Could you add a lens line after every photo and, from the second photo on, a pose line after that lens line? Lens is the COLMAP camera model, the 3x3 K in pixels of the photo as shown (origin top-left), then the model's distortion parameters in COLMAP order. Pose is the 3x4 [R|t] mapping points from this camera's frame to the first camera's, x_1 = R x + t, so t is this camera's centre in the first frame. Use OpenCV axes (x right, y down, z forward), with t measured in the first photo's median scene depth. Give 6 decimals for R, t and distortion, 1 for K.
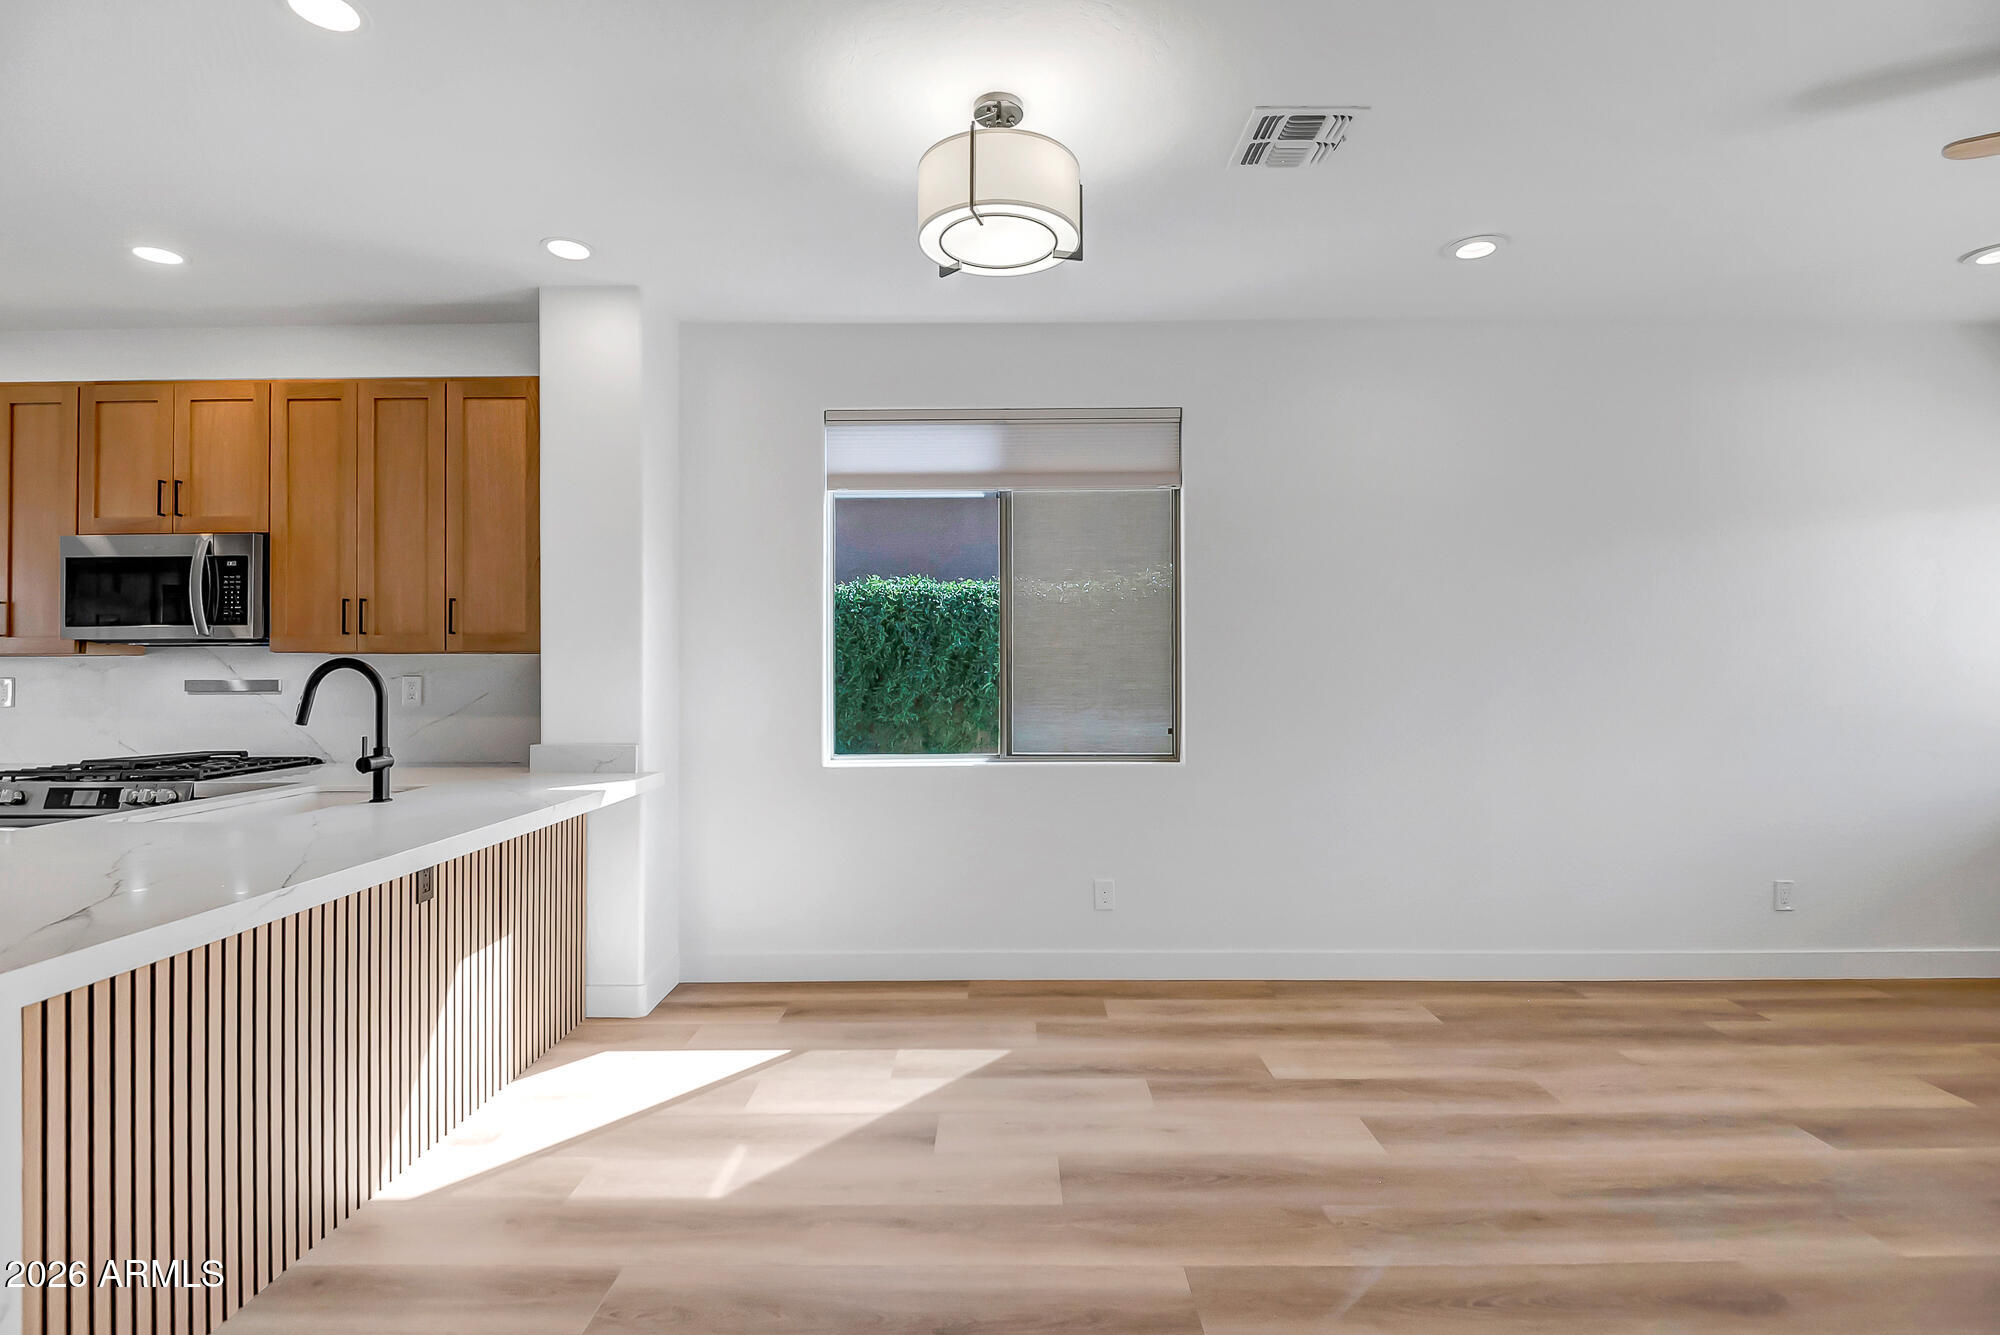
lens RADIAL K [[913.7, 0, 1000.0], [0, 913.7, 667.5], [0, 0, 1]] dist [0.012230, -0.016467]
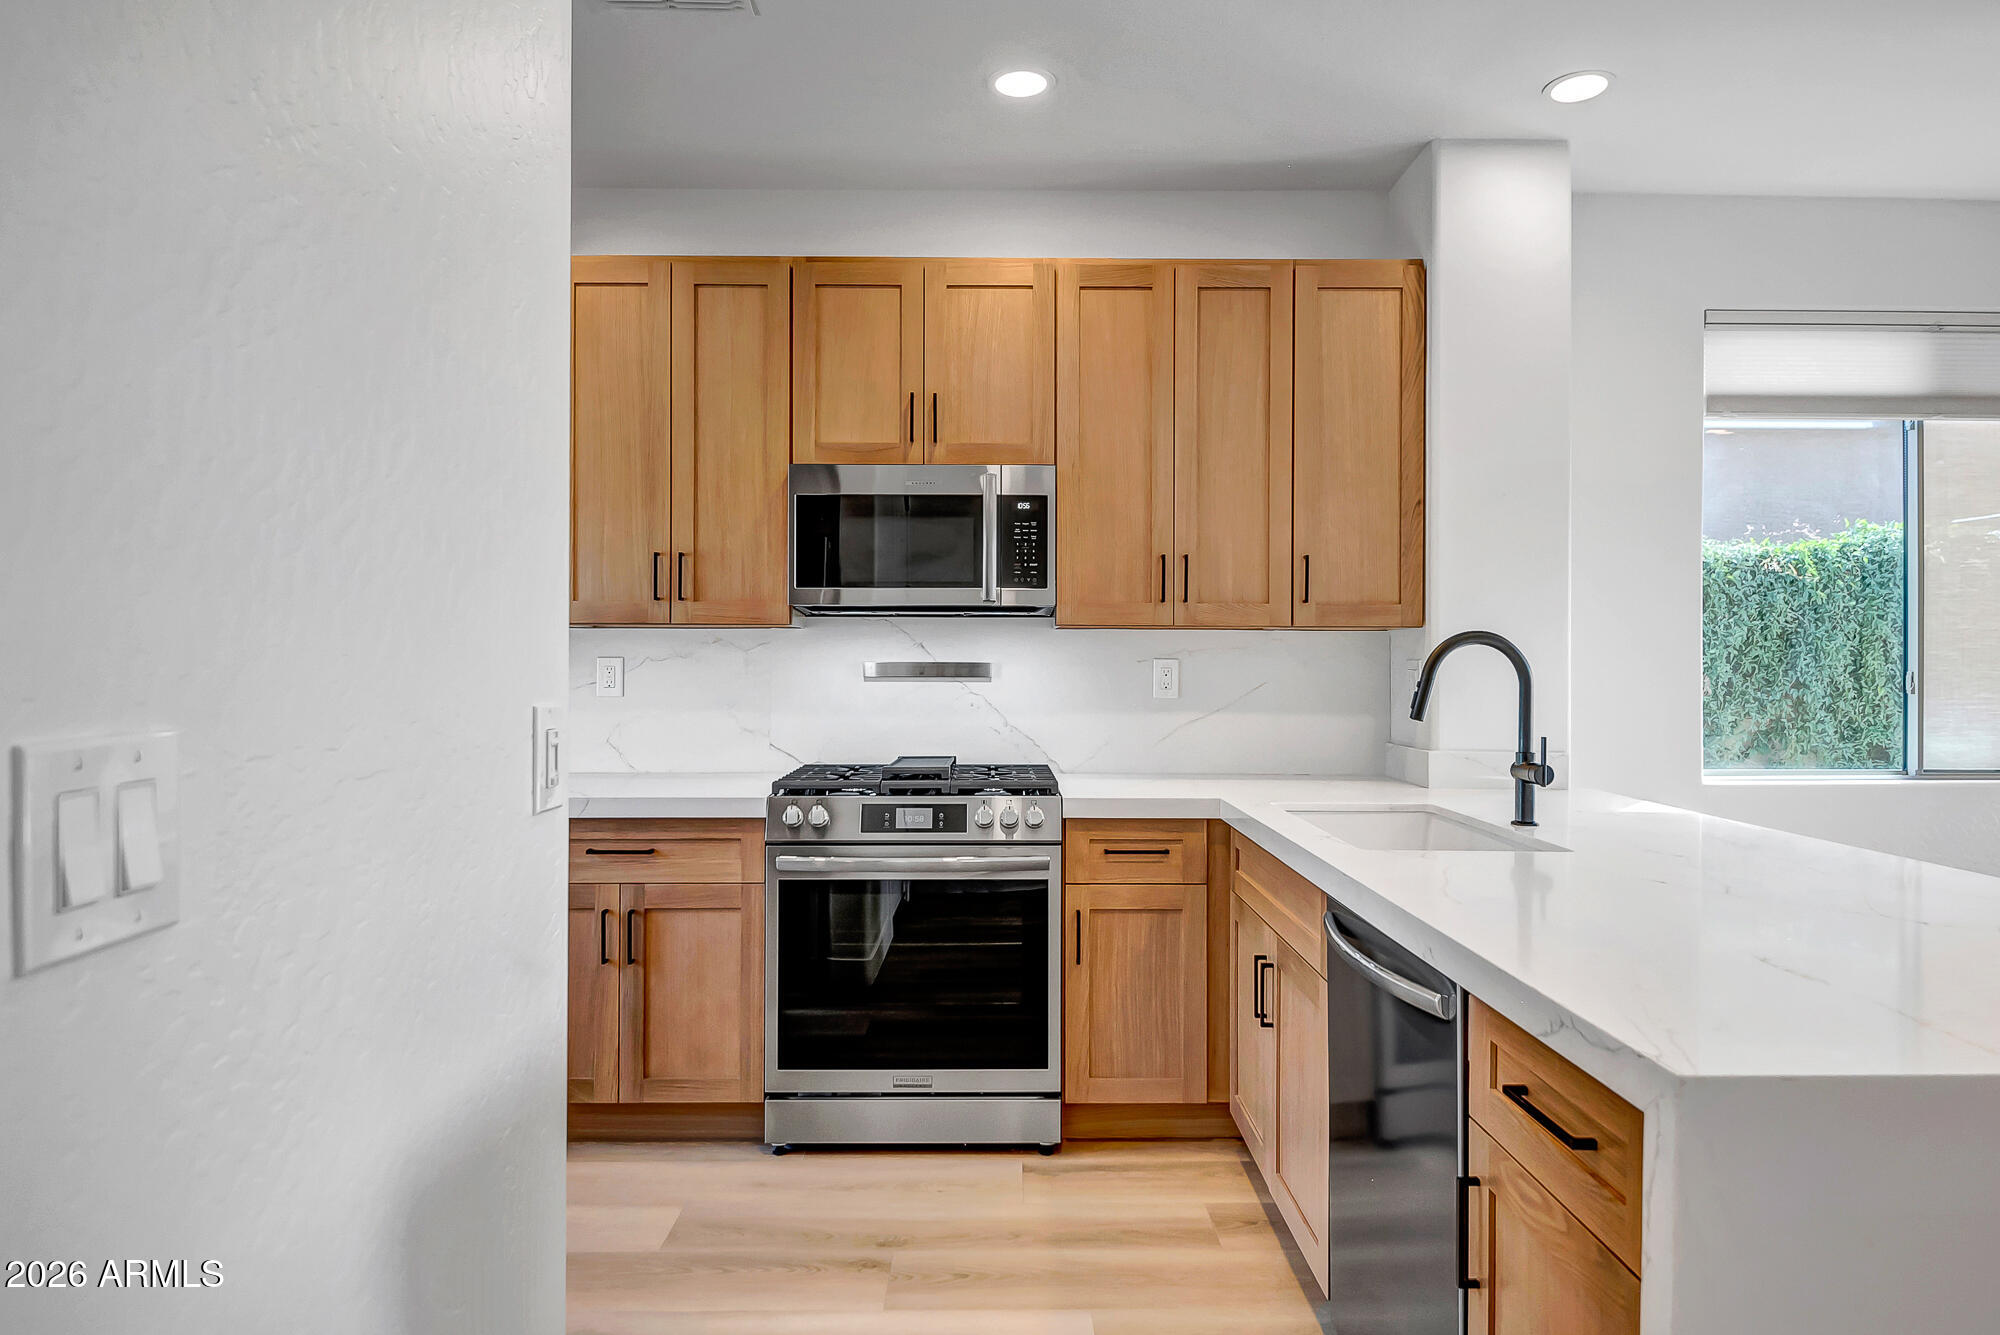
lens RADIAL K [[1249.6, 0, 1000.0], [0, 1249.6, 667.5], [0, 0, 1]] dist [-0.001303, -0.002266]
pose [[0.999909, 0.008788, 0.010190, -0.854424], [-0.008863, 0.999934, 0.007303, 0.010980], [-0.010125, -0.007393, 0.999921, -0.021847]]
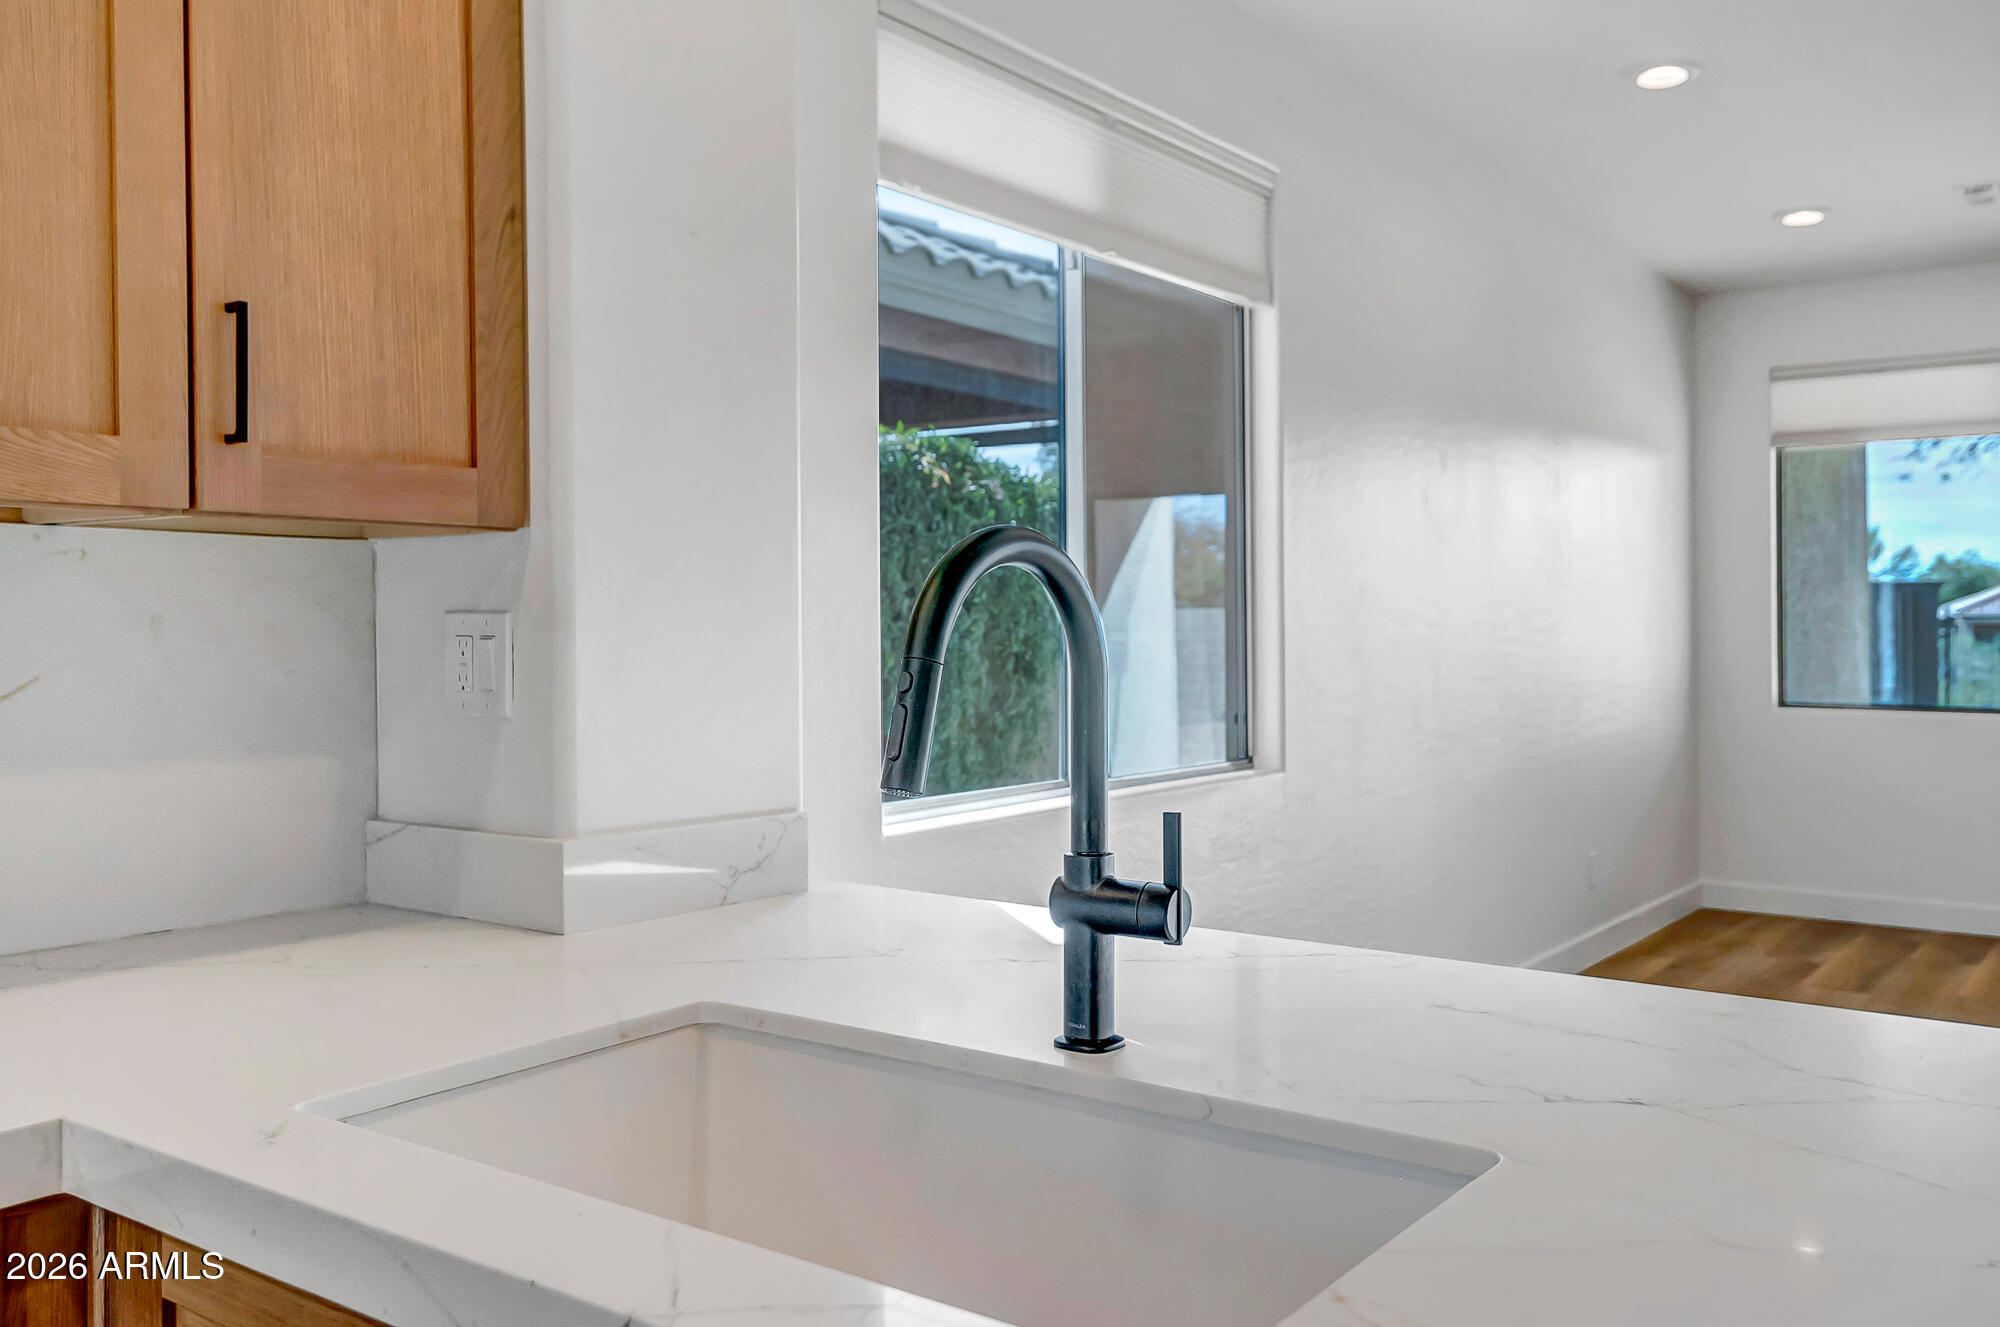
lens RADIAL K [[1636.8, 0, 998.1], [0, 1636.8, 634.5], [0, 0, 1]] dist [0.041404, 0.001387]
pose [[0.602989, 0.000622, 0.797749, -0.833459], [-0.000595, 1.000000, -0.000330, 0.017021], [-0.797749, -0.000275, 0.602989, 0.550003]]
